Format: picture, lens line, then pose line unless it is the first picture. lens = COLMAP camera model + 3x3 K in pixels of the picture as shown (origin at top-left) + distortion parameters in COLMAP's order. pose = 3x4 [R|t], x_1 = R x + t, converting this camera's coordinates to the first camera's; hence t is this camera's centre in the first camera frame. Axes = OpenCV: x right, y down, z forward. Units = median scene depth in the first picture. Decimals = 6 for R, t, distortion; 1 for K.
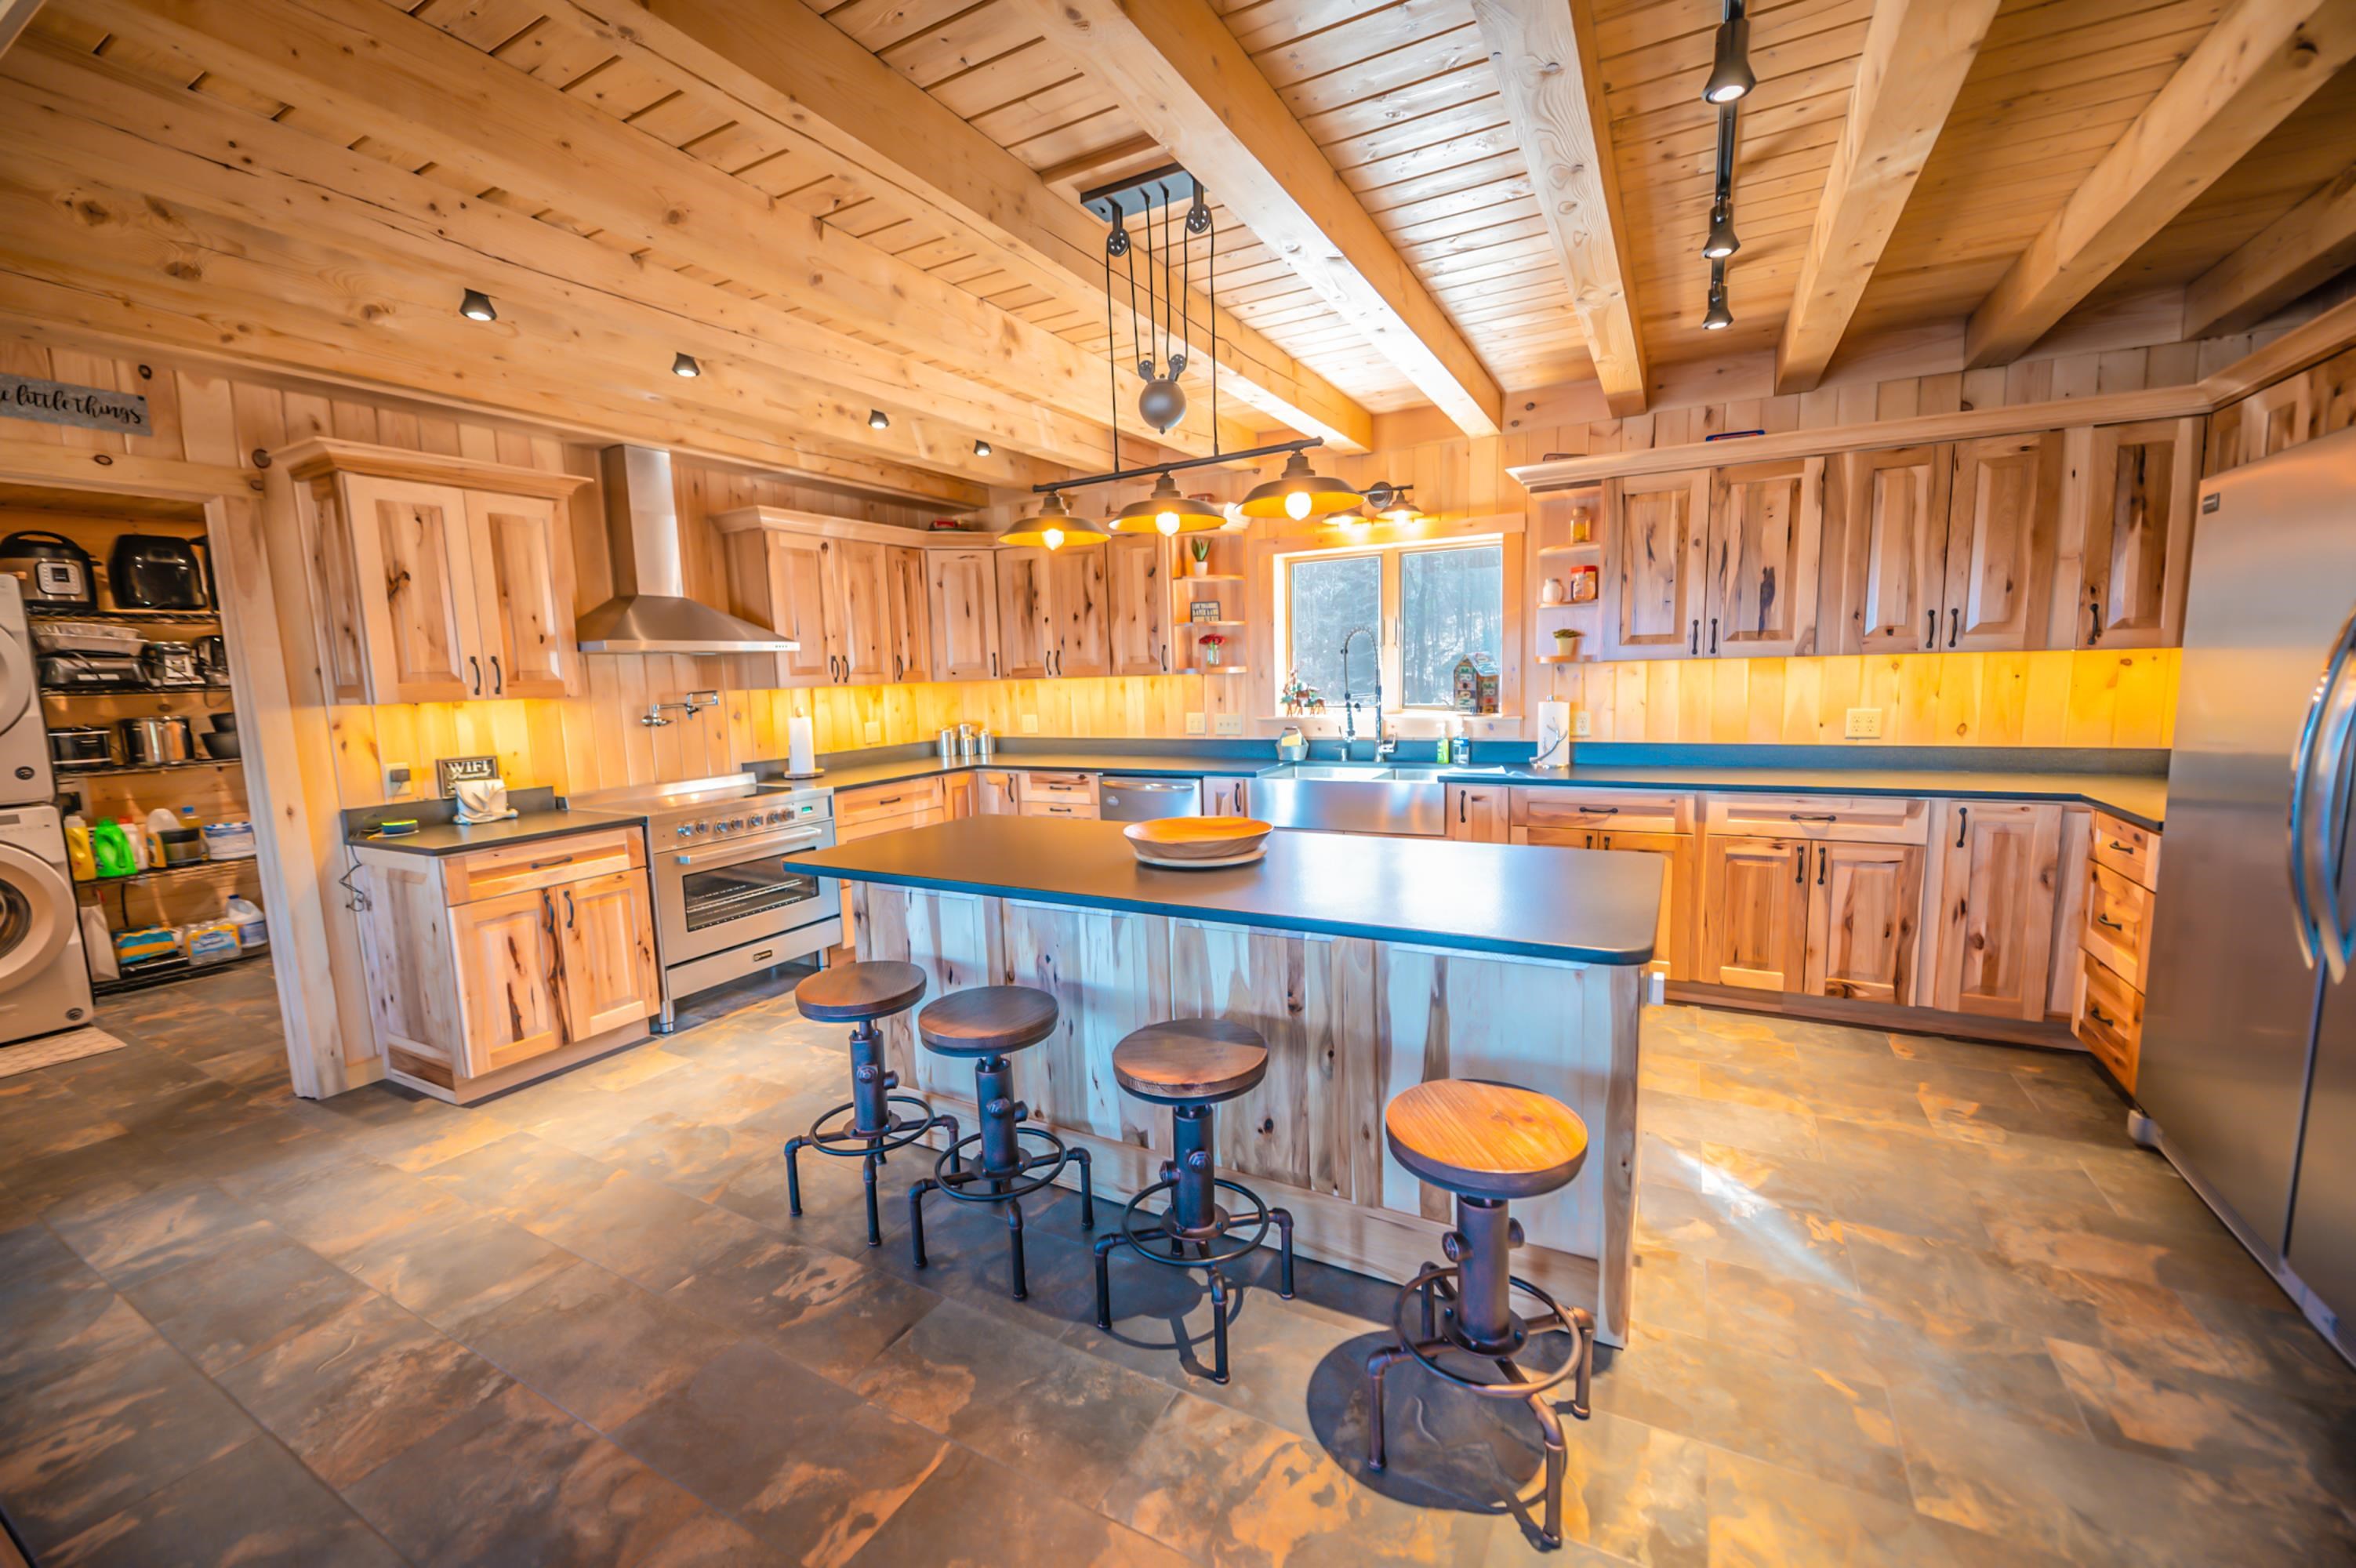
lens RADIAL K [[935.2, 0, 1168.3], [0, 935.2, 781.0], [0, 0, 1]] dist [-0.008202, -0.000107]
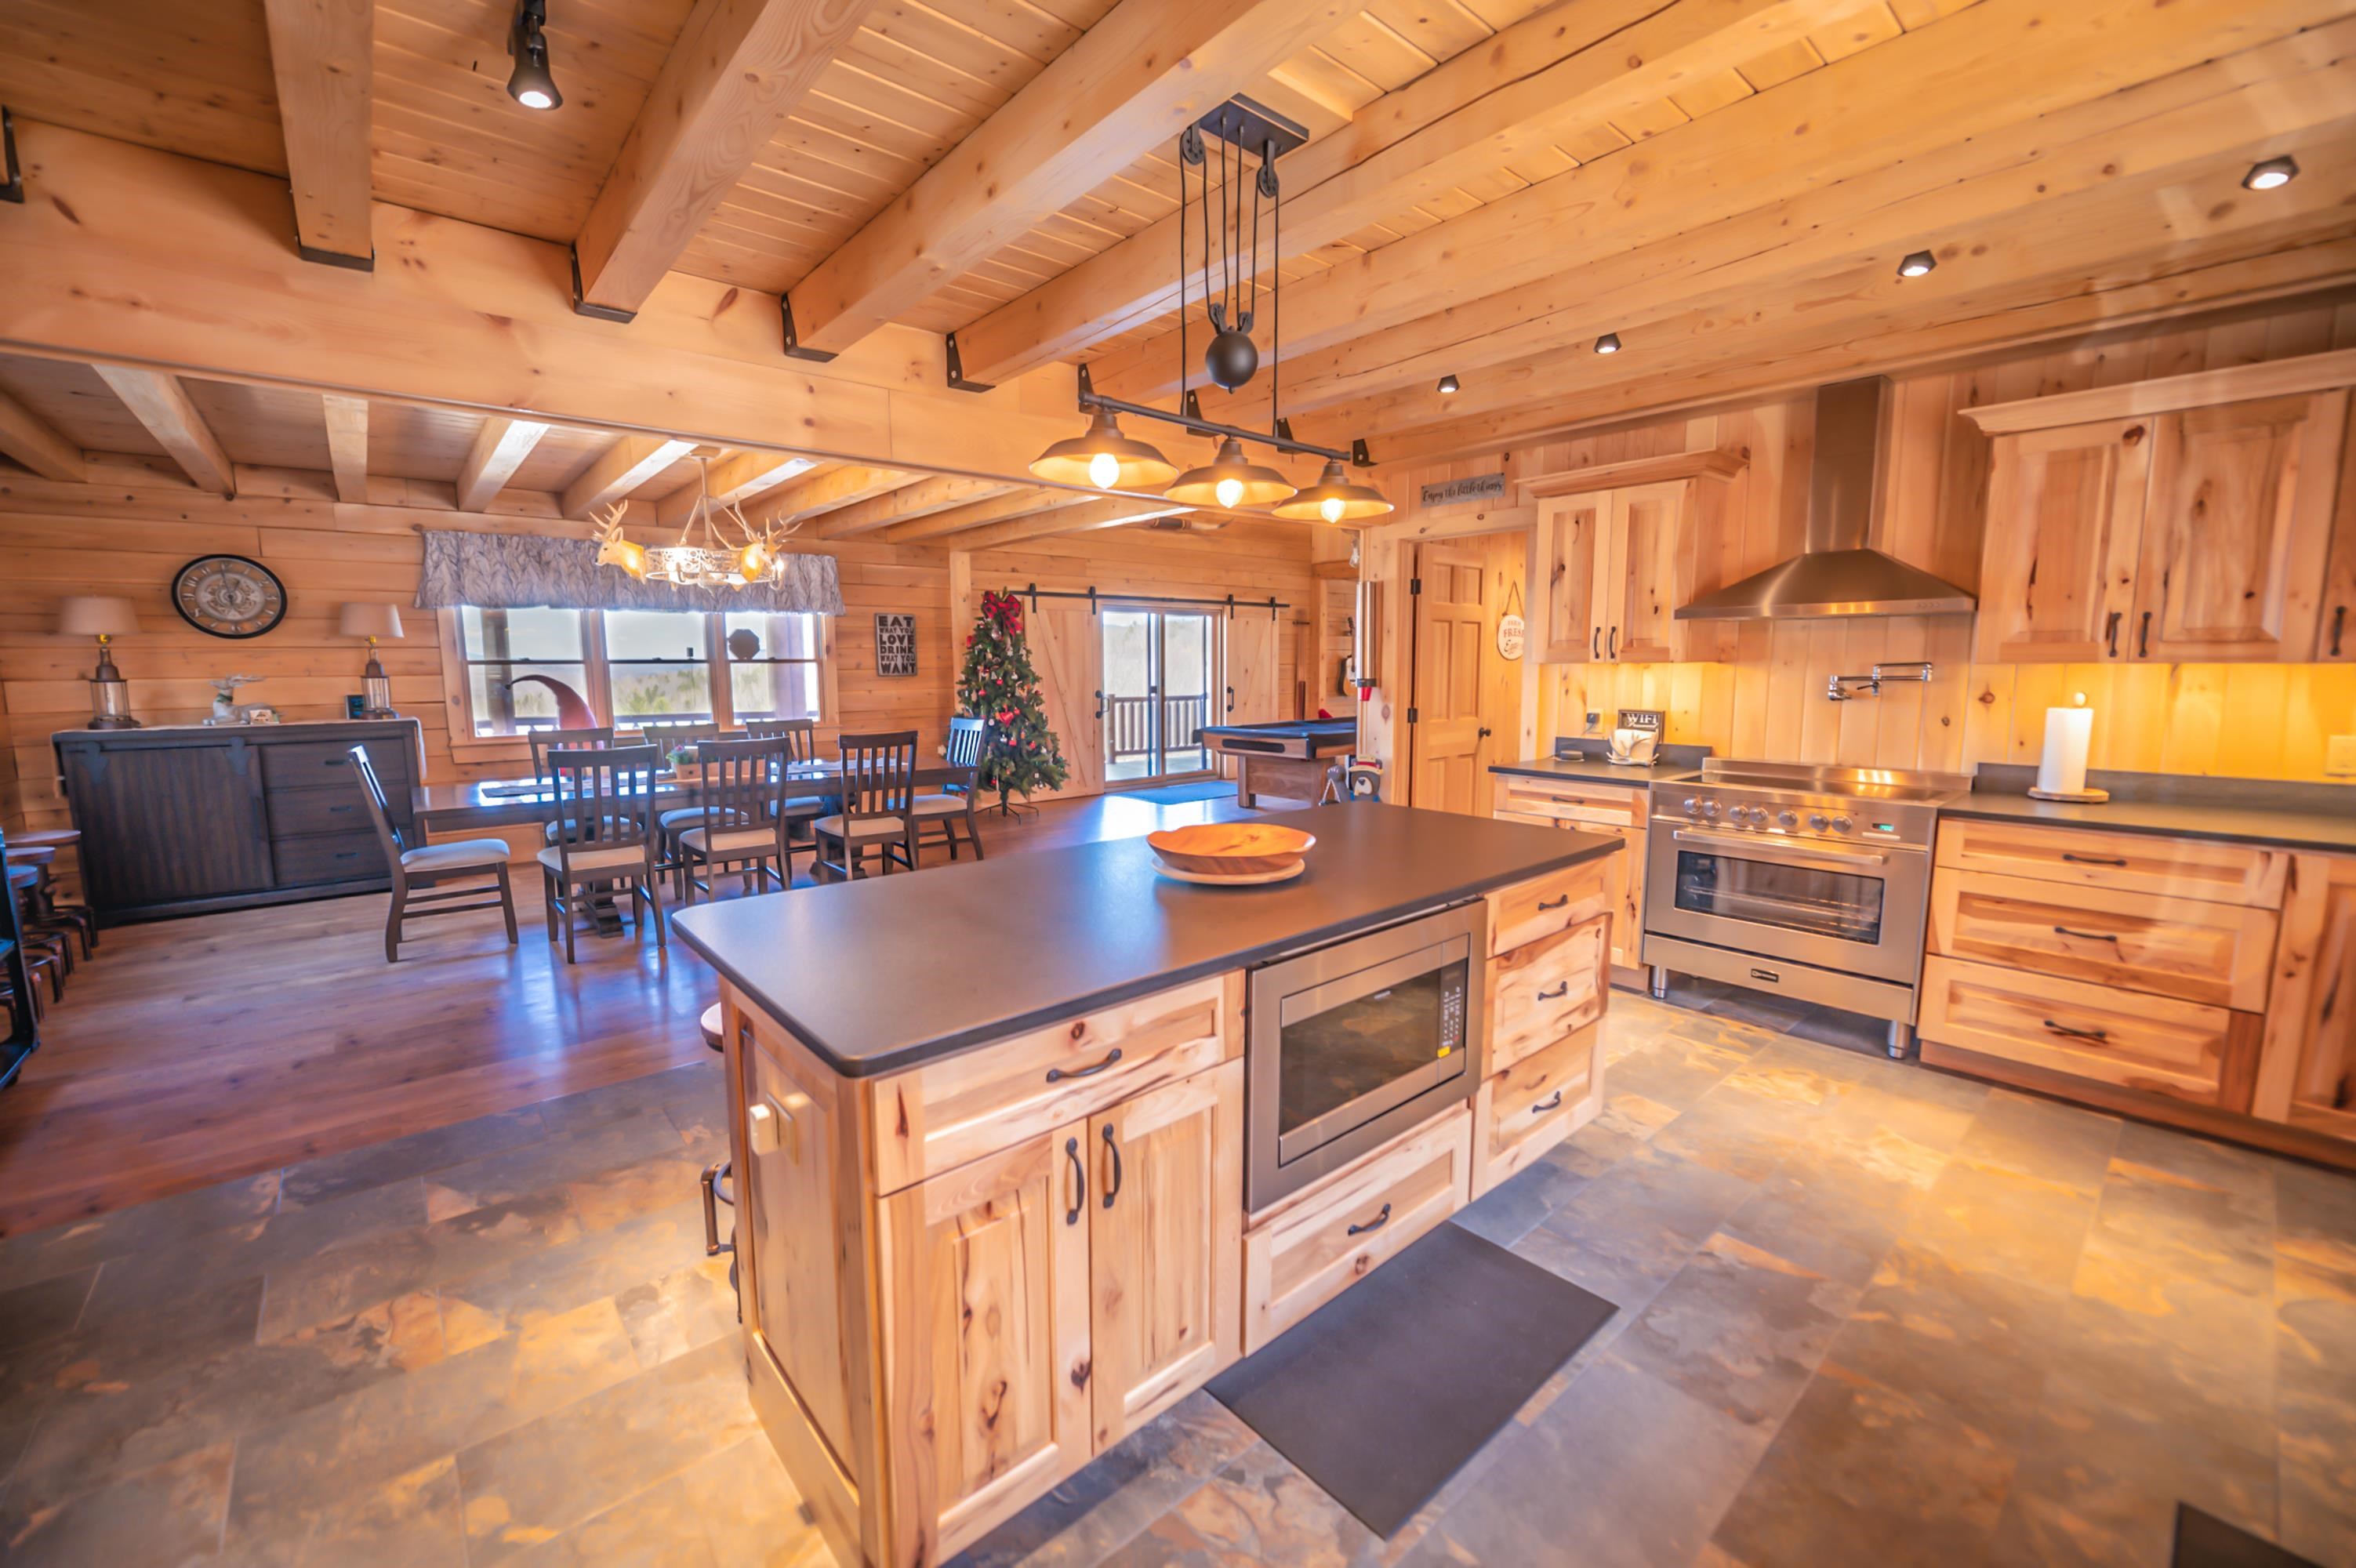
lens RADIAL K [[935.2, 0, 1163.7], [0, 935.2, 782.8], [0, 0, 1]] dist [-0.008202, -0.000107]
pose [[-0.348593, 0.152535, -0.924779, 0.734403], [-0.095729, 0.975714, 0.197022, -0.141468], [0.932373, 0.157209, -0.325525, 1.049204]]
